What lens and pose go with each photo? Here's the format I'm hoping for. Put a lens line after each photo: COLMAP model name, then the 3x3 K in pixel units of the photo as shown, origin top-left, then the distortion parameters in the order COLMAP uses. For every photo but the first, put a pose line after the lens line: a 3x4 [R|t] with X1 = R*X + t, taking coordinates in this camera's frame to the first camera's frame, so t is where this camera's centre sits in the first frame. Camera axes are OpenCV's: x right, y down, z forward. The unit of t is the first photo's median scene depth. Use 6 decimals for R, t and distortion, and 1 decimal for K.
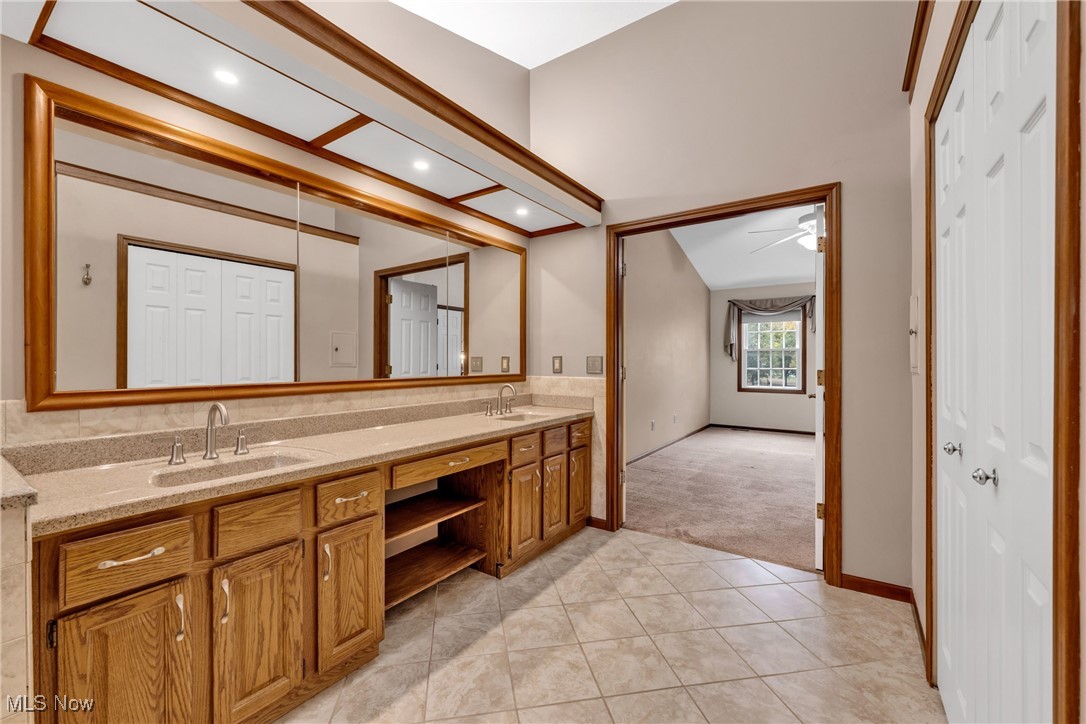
lens RADIAL K [[443.5, 0, 538.5], [0, 443.5, 357.4], [0, 0, 1]] dist [-0.001572, -0.000378]
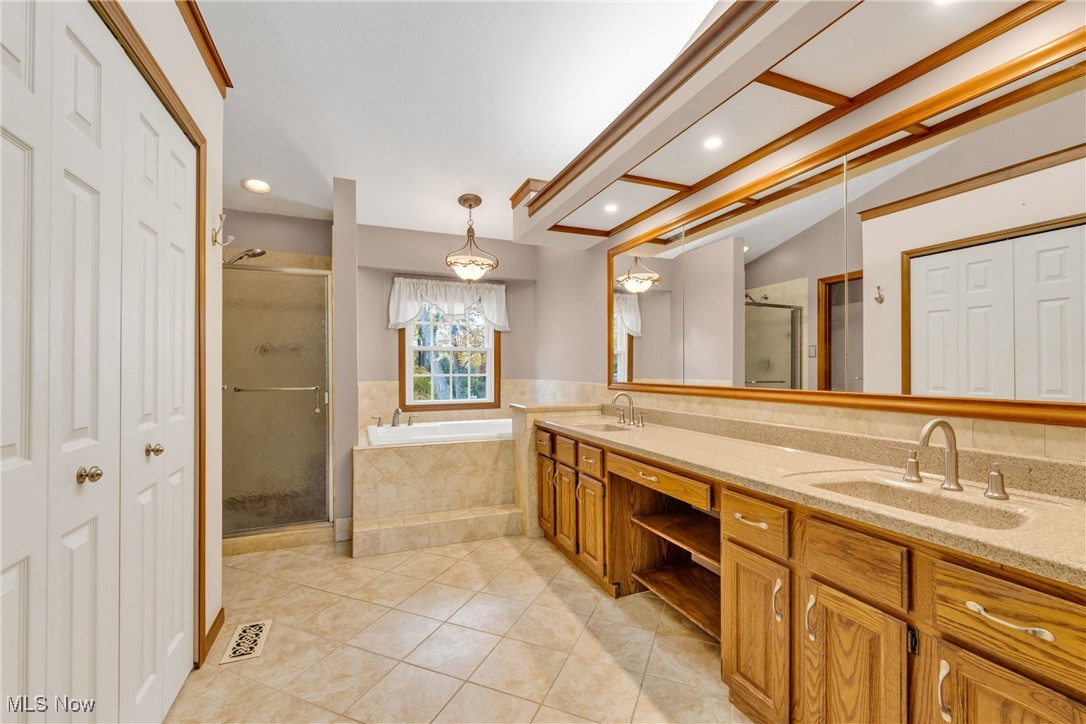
lens RADIAL K [[443.5, 0, 535.2], [0, 443.5, 370.2], [0, 0, 1]] dist [-0.001572, -0.000378]
pose [[-0.542923, 0.001140, -0.839782, 0.634146], [0.003641, 0.999993, -0.000997, 0.013056], [0.839774, -0.003599, -0.542924, 1.147042]]
